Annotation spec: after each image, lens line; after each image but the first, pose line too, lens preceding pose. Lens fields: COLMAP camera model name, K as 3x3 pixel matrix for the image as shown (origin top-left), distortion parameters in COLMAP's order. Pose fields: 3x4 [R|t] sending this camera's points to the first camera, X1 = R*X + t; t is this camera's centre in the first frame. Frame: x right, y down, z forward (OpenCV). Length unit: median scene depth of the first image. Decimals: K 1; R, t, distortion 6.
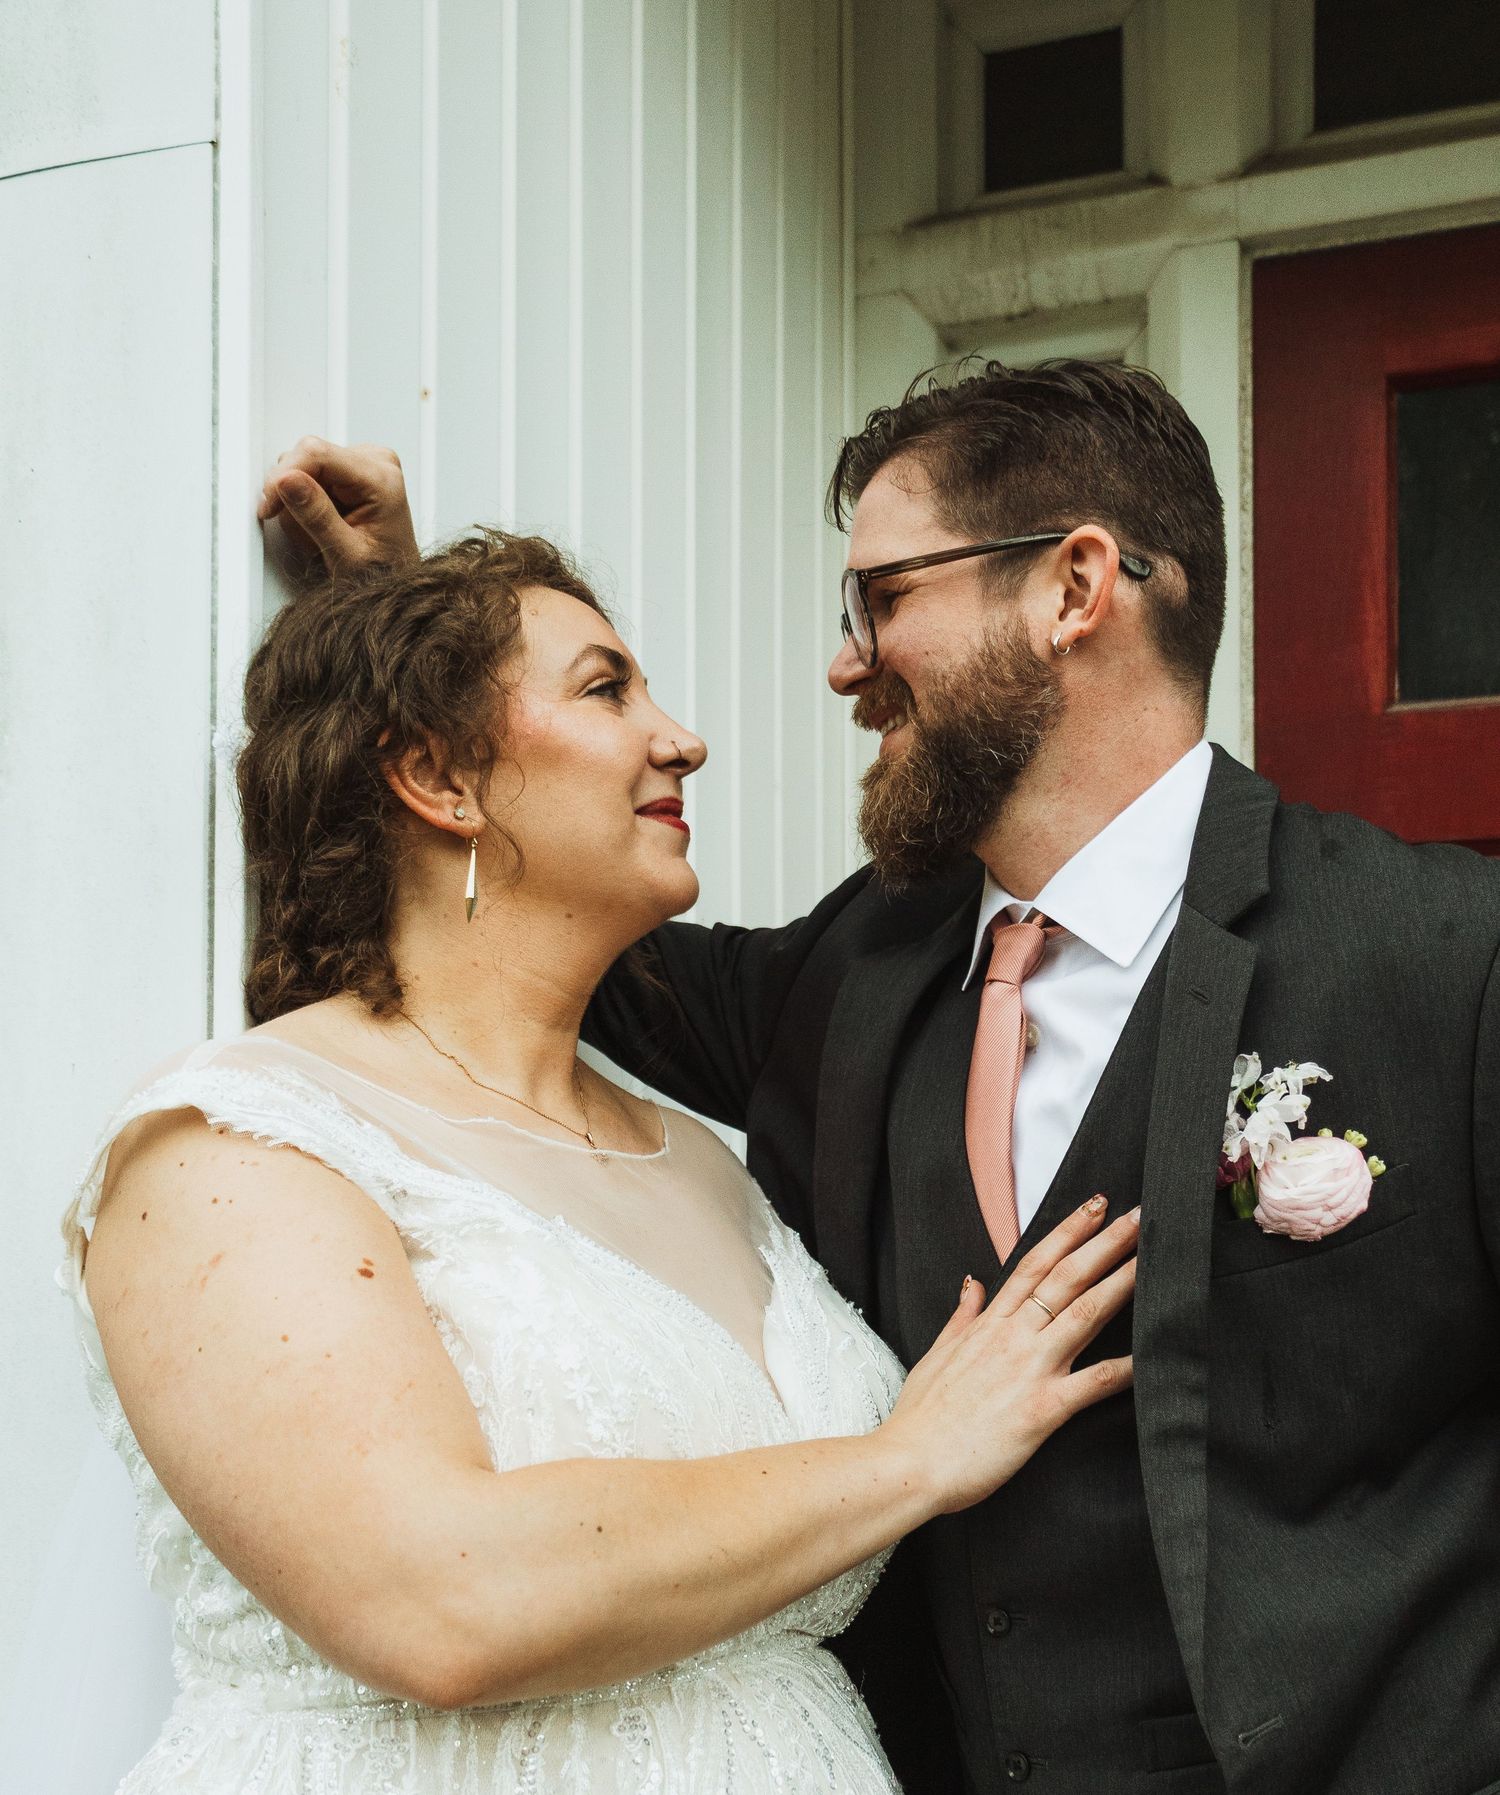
lens RADIAL K [[2073.5, 0, 934.1], [0, 2073.5, 1124.4], [0, 0, 1]] dist [-0.000449, 0.000000]
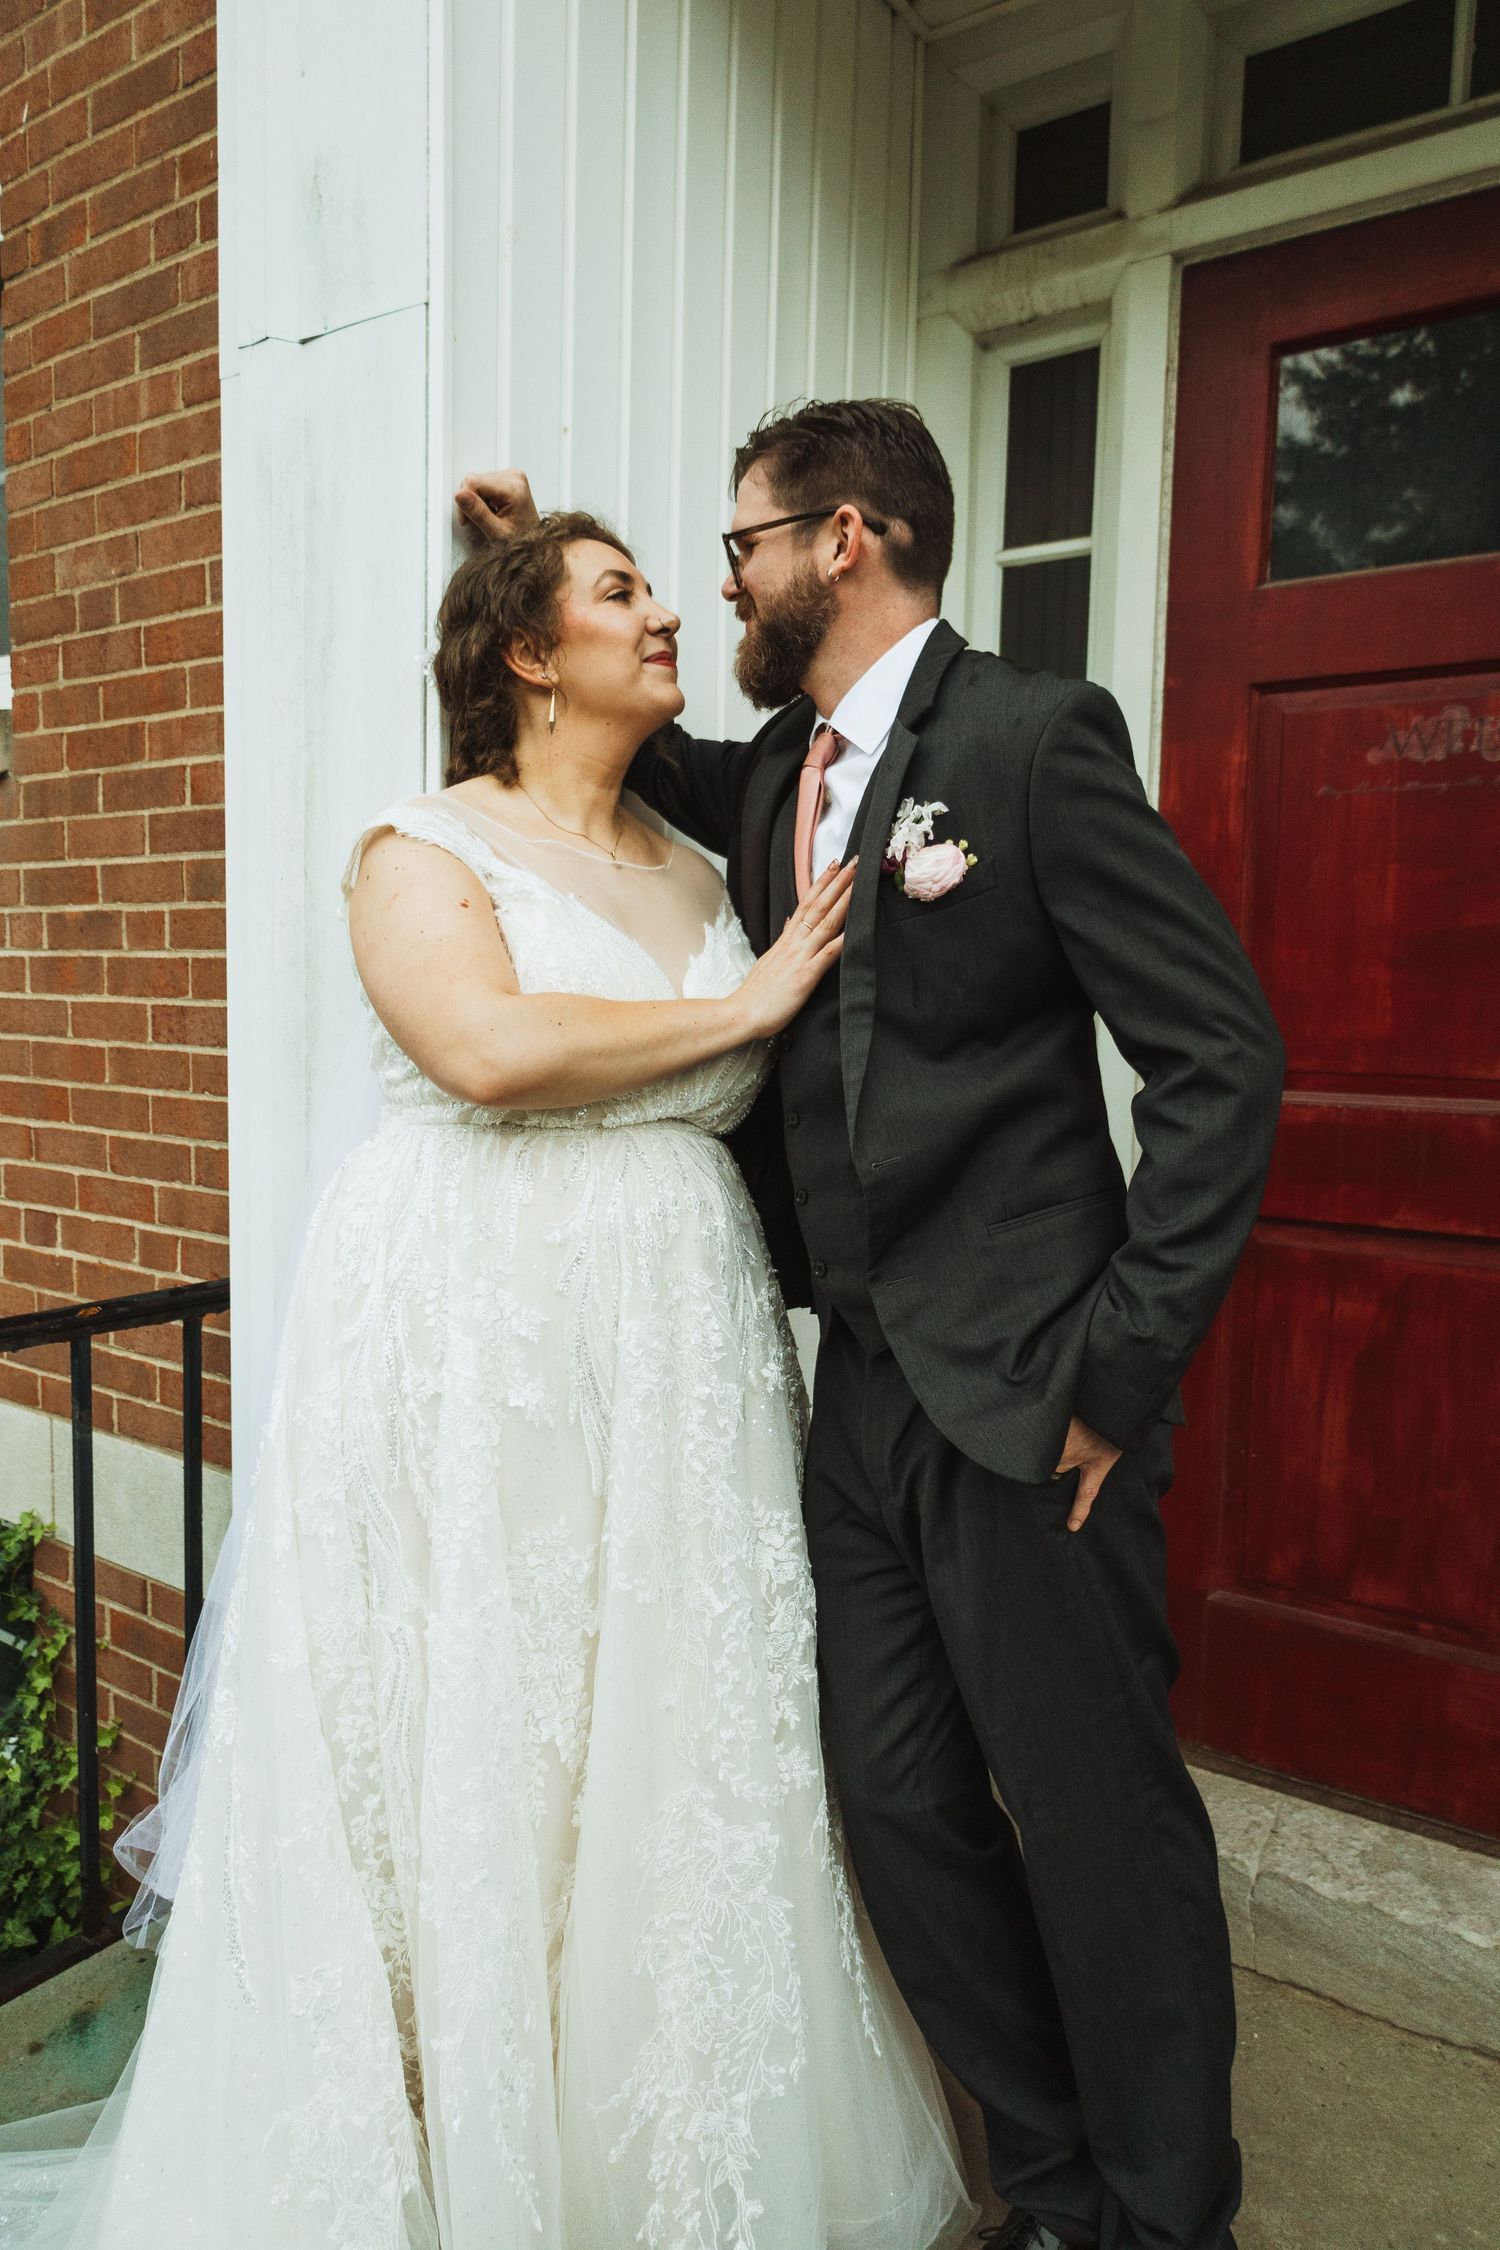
lens RADIAL K [[1495.9, 0, 751.0], [0, 1495.9, 1122.0], [0, 0, 1]] dist [0.005512, 0.010584]
pose [[0.958140, 0.060240, -0.279892, 0.359971], [-0.020237, 0.989418, 0.143672, 0.052975], [0.285585, -0.131993, 0.949220, -0.297284]]
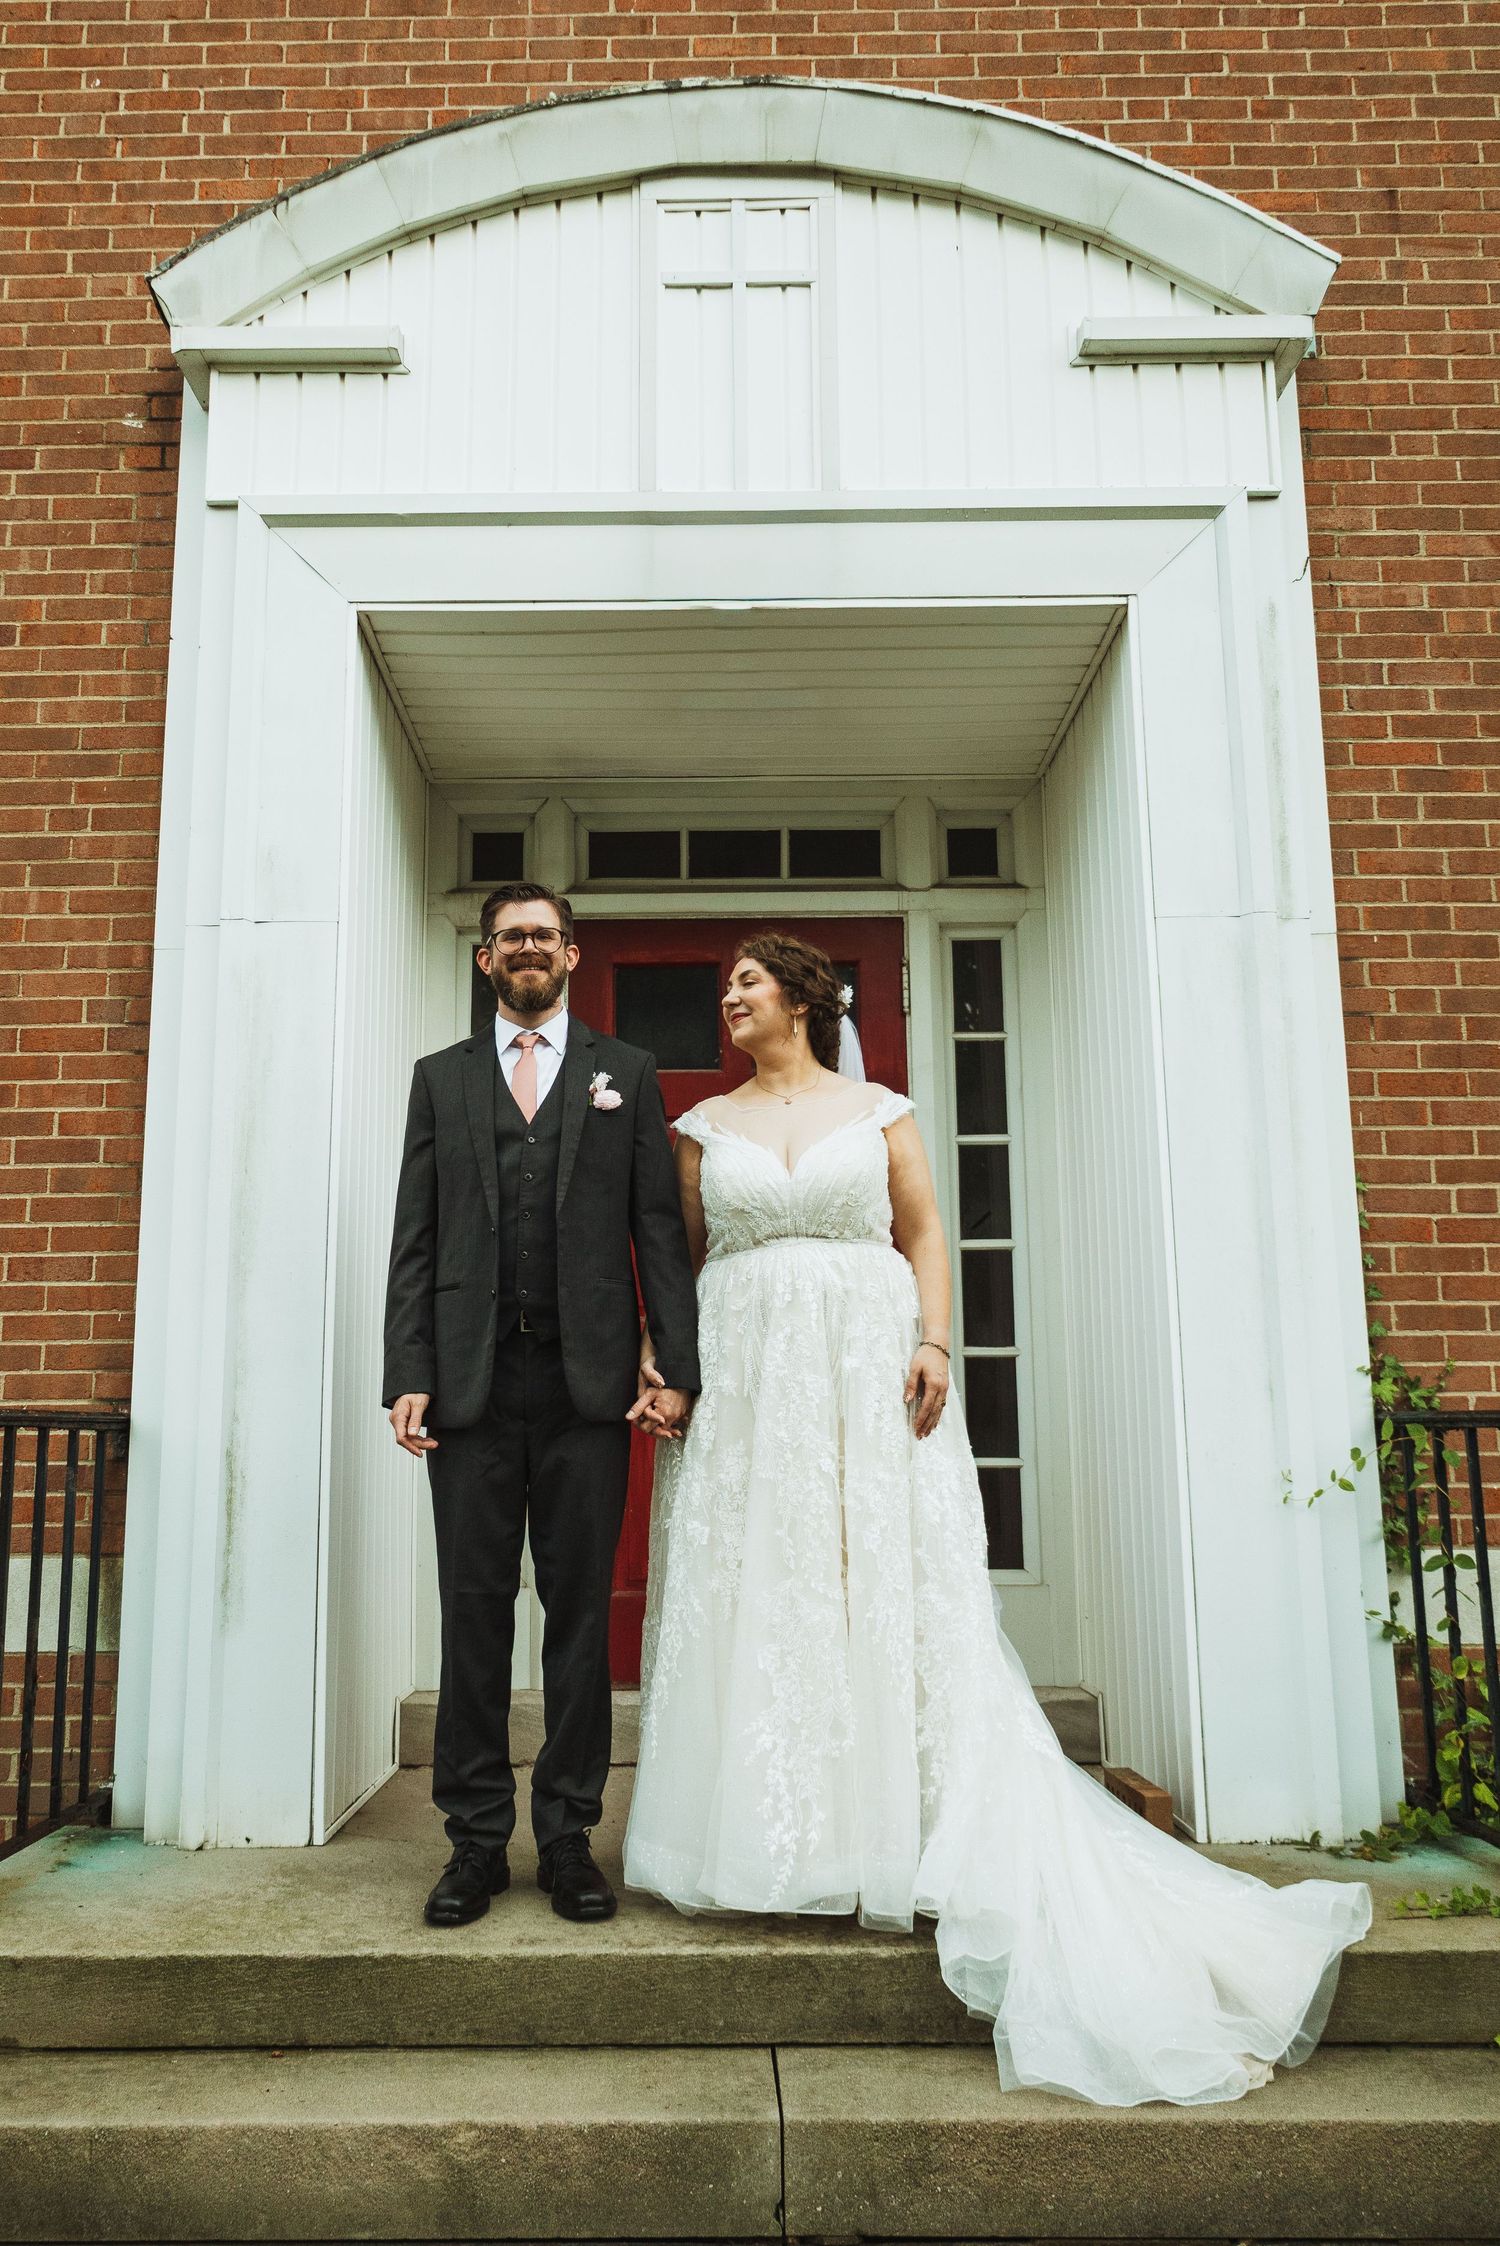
lens RADIAL K [[1709.2, 0, 676.4], [0, 1709.2, 1177.2], [0, 0, 1]] dist [0.008479, -0.005818]
pose [[0.957409, 0.056085, 0.283235, -0.686233], [-0.024099, 0.993052, -0.115178, 0.421504], [-0.287727, 0.103447, 0.952109, -2.481743]]
